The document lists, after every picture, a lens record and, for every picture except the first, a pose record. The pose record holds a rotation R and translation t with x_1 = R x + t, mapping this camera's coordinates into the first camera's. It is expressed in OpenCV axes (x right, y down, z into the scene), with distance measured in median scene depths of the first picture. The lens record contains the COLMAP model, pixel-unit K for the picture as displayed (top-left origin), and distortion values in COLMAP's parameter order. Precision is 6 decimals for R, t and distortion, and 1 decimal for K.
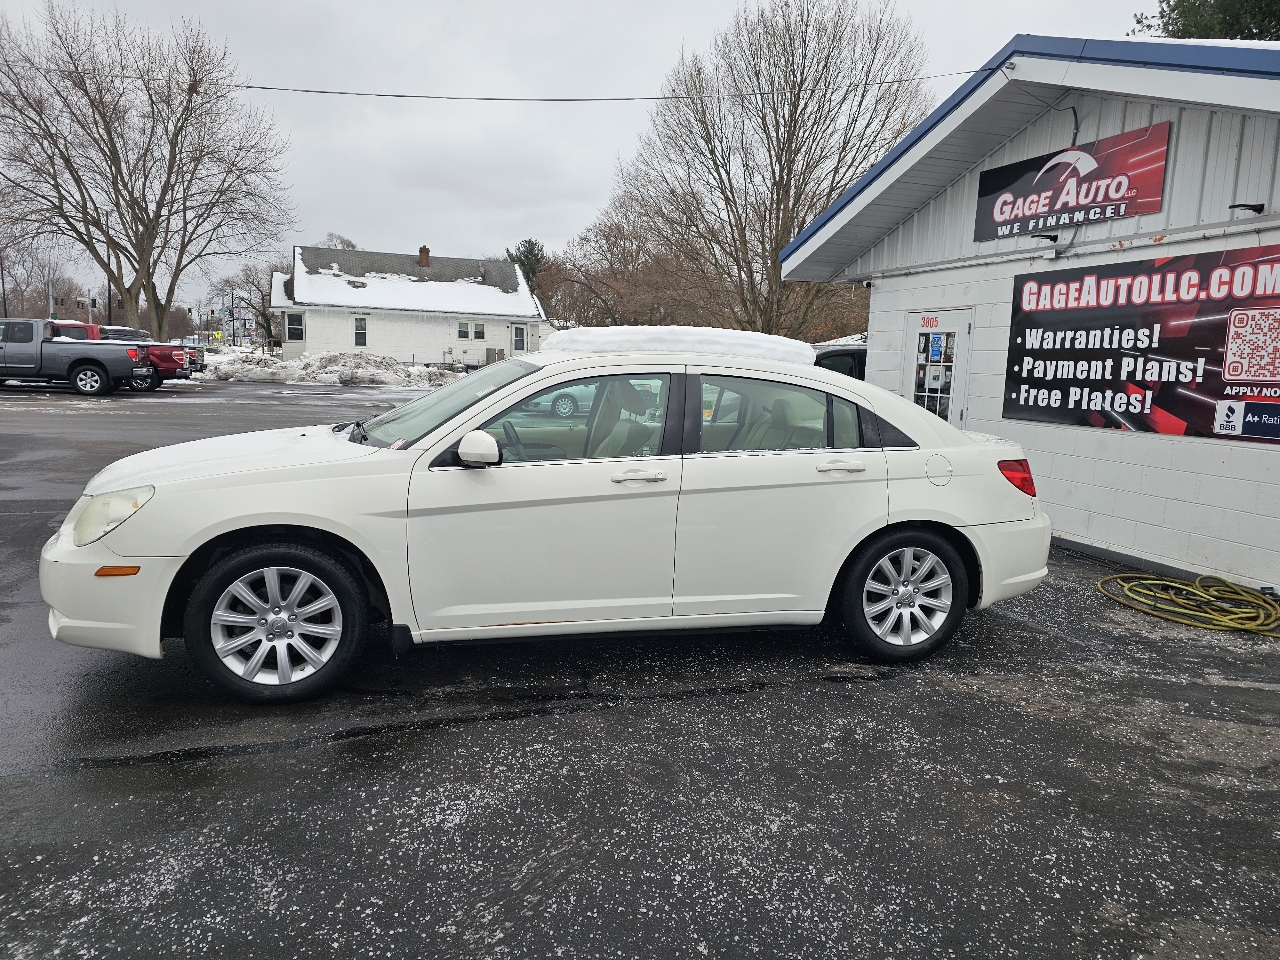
lens RADIAL K [[847.9, 0, 630.9], [0, 847.9, 467.7], [0, 0, 1]] dist [0.058463, -0.048356]
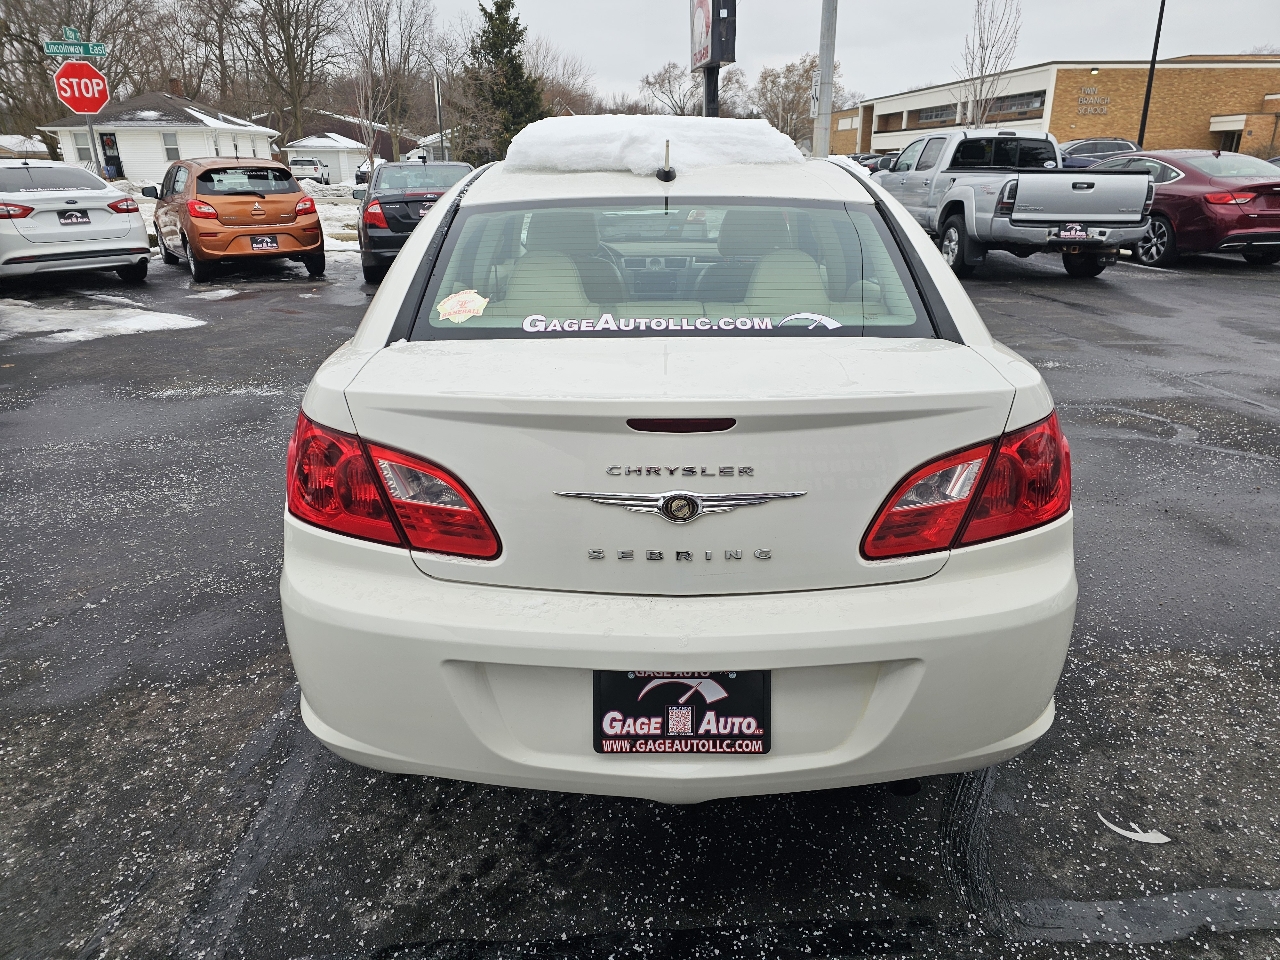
lens RADIAL K [[847.9, 0, 639.0], [0, 847.9, 467.7], [0, 0, 1]] dist [0.058463, -0.048356]
pose [[-0.251969, 0.299283, -0.920294, 0.510391], [-0.124608, 0.933027, 0.337540, -0.089877], [0.959679, 0.199726, -0.197801, 0.795125]]
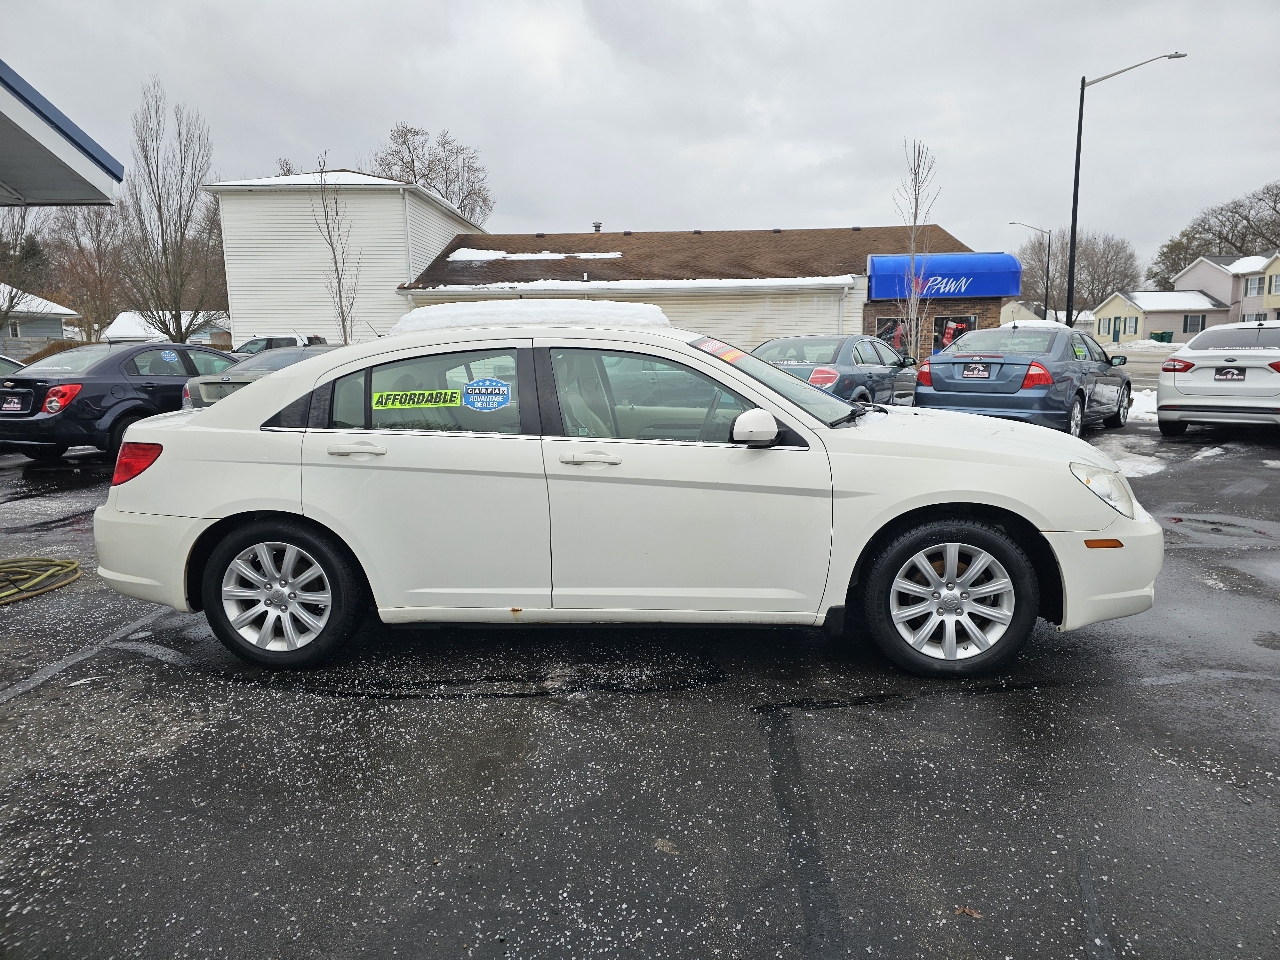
lens RADIAL K [[847.9, 0, 641.3], [0, 847.9, 468.0], [0, 0, 1]] dist [0.058463, -0.048356]
pose [[-0.945330, -0.063446, 0.319885, -0.253370], [0.029004, 0.960649, 0.276248, -0.163820], [-0.324824, 0.270423, -0.906290, 1.261584]]
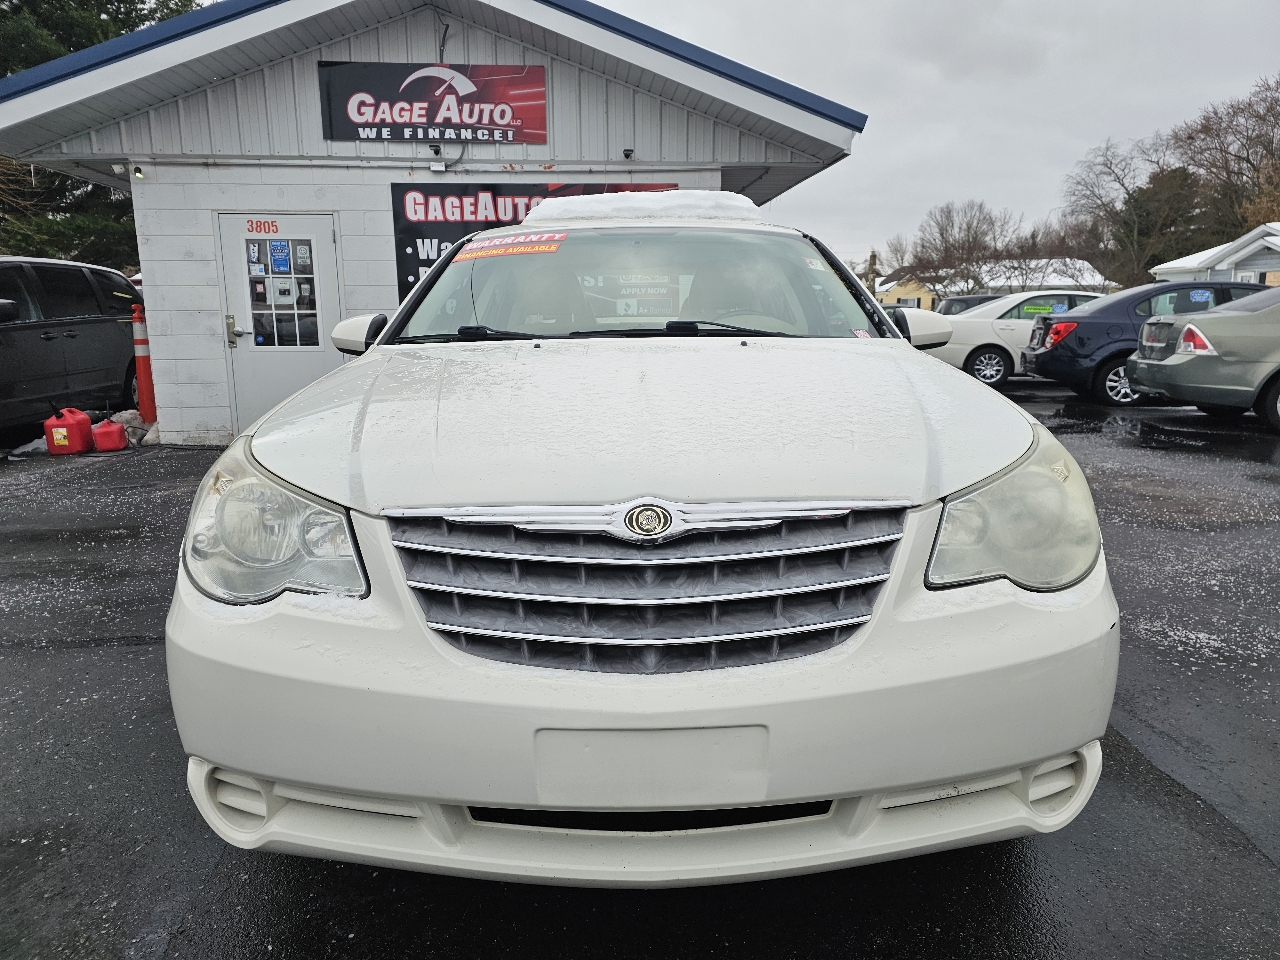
lens RADIAL K [[847.9, 0, 643.1], [0, 847.9, 476.7], [0, 0, 1]] dist [0.058463, -0.048356]
pose [[0.235880, -0.211991, 0.948378, -0.544311], [0.141096, 0.973046, 0.182412, -0.037169], [-0.961485, 0.090785, 0.259433, 0.544829]]
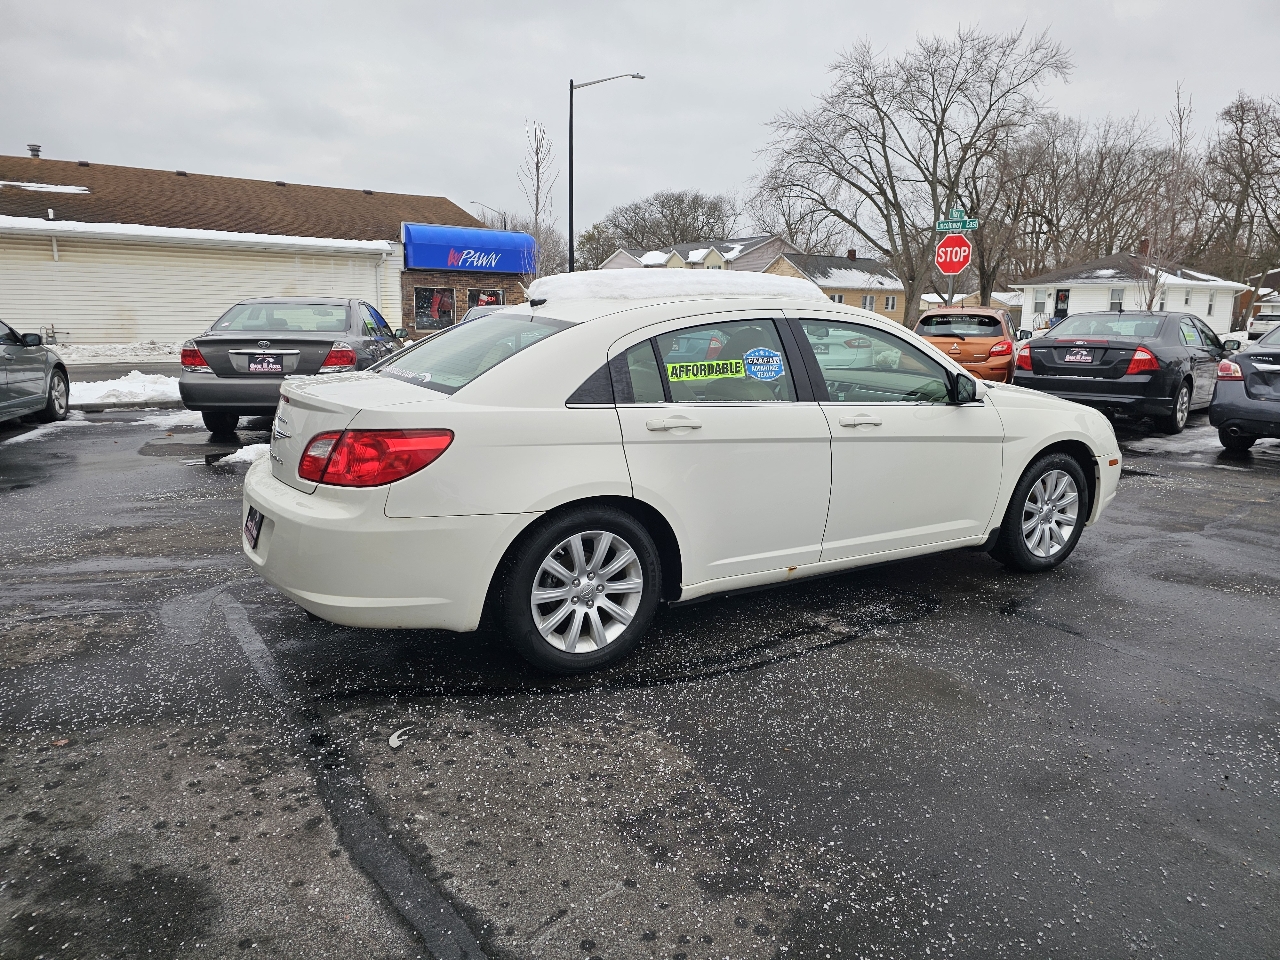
lens RADIAL K [[847.9, 0, 641.8], [0, 847.9, 470.4], [0, 0, 1]] dist [0.058463, -0.048356]
pose [[-0.958357, 0.005581, -0.285517, 0.240688], [-0.082692, 0.951552, 0.296161, -0.154454], [0.273337, 0.307438, -0.911465, 1.296012]]
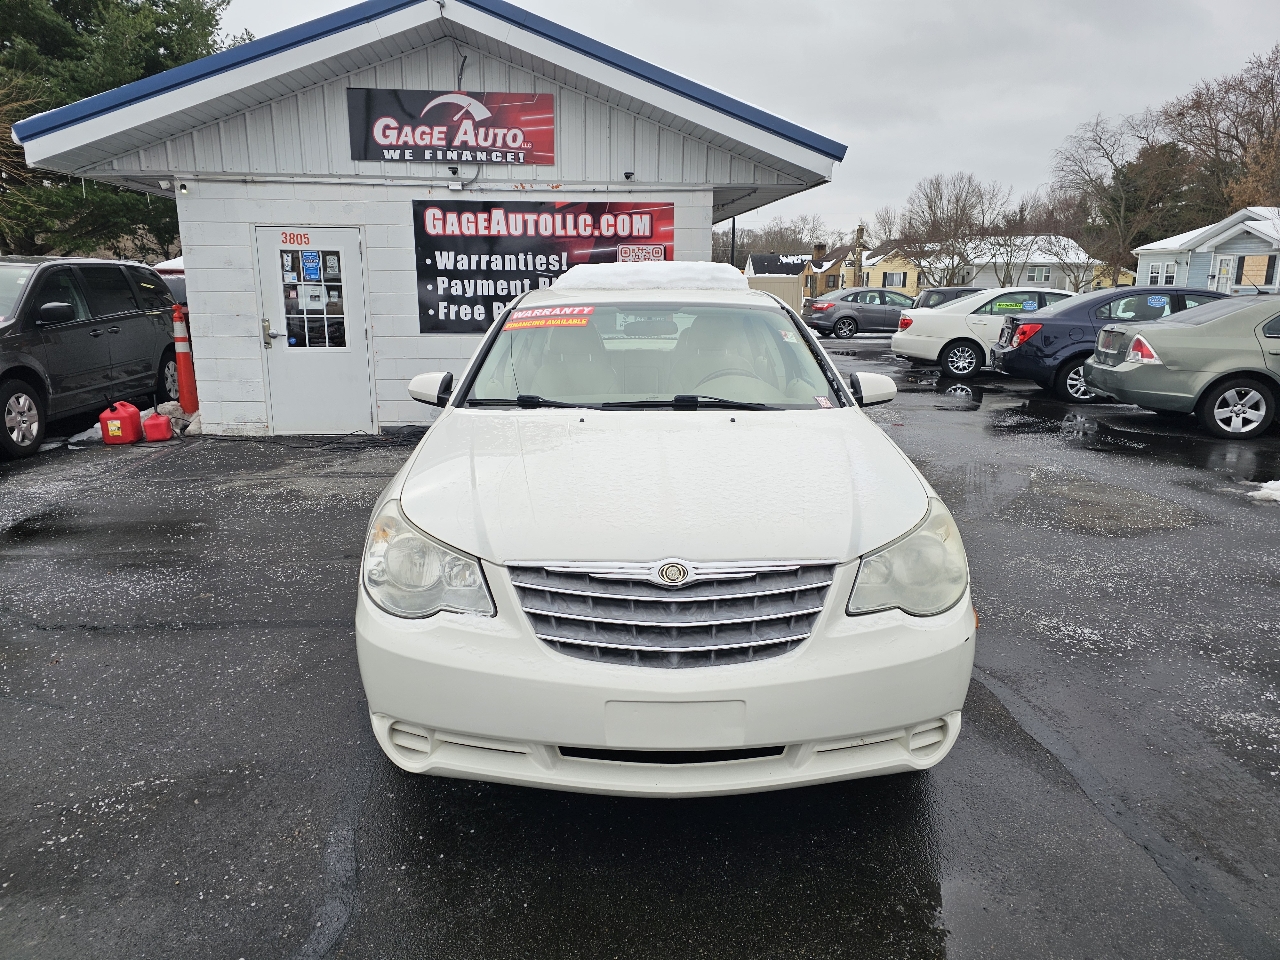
lens RADIAL K [[847.9, 0, 629.7], [0, 847.9, 474.0], [0, 0, 1]] dist [0.058463, -0.048356]
pose [[0.235657, -0.242758, 0.941029, -0.652413], [0.127829, 0.967629, 0.217608, -0.097927], [-0.963393, 0.069010, 0.259060, 0.526757]]
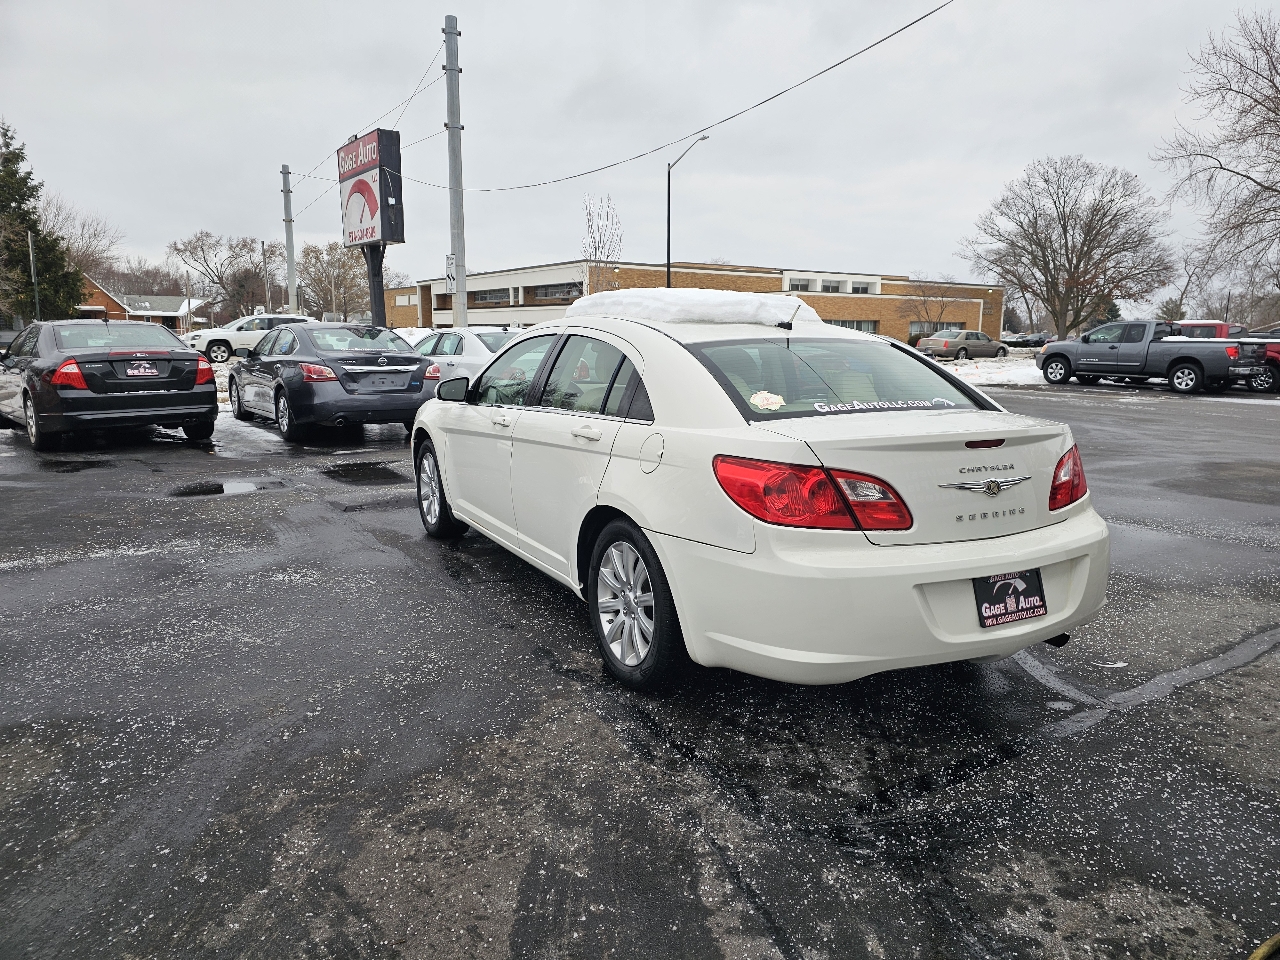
lens RADIAL K [[847.9, 0, 655.6], [0, 847.9, 472.3], [0, 0, 1]] dist [0.058463, -0.048356]
pose [[0.261604, 0.124947, -0.957054, 0.665928], [-0.126370, 0.987483, 0.094377, -0.032059], [0.956867, 0.096253, 0.274119, 0.486060]]
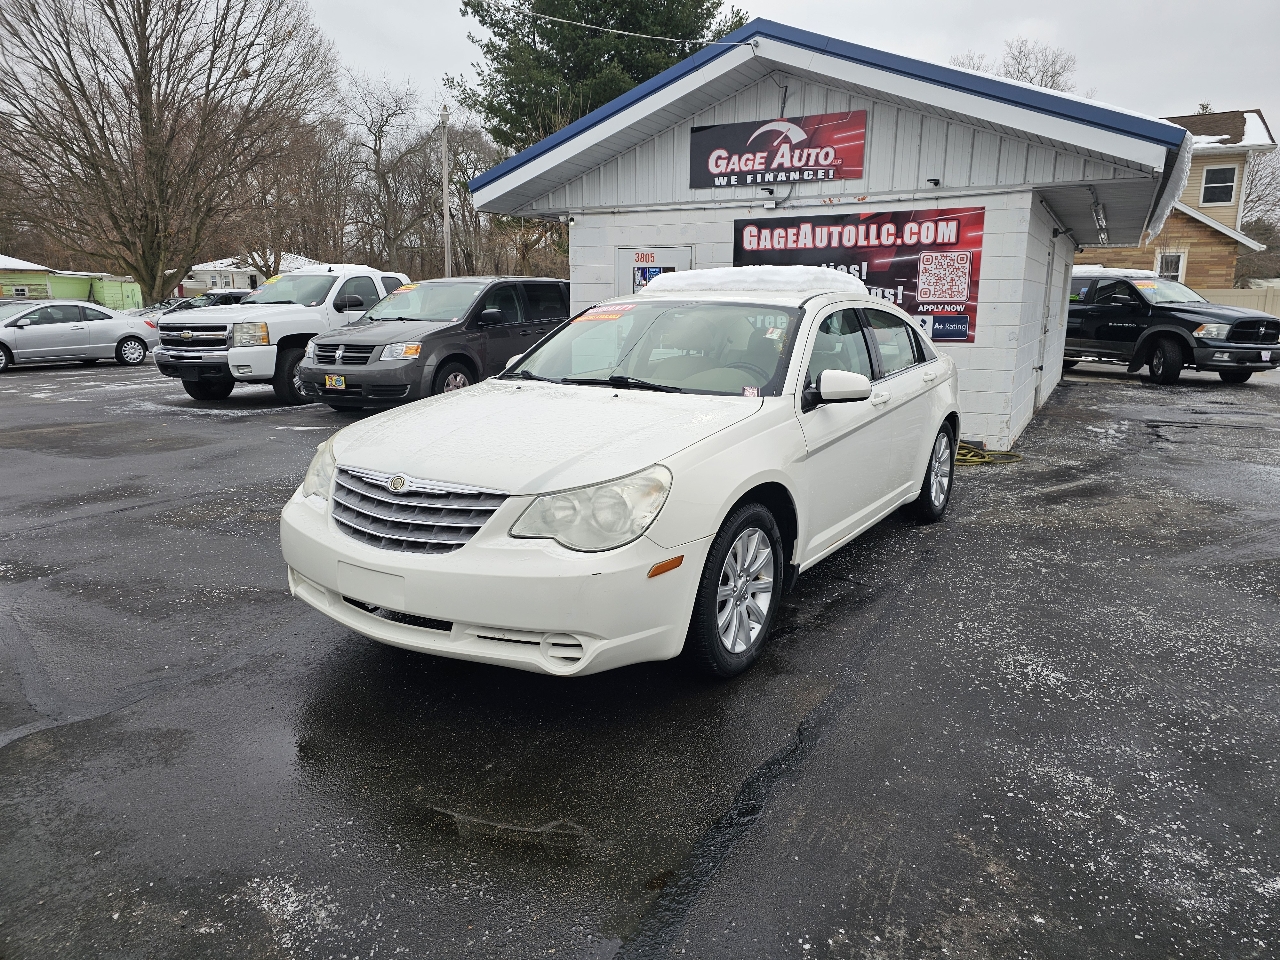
lens RADIAL K [[847.9, 0, 647.0], [0, 847.9, 470.1], [0, 0, 1]] dist [0.058463, -0.048356]
pose [[0.736060, -0.160497, 0.657614, -0.554879], [0.103344, 0.986741, 0.125152, -0.040201], [-0.668981, -0.024159, 0.742887, 0.186706]]
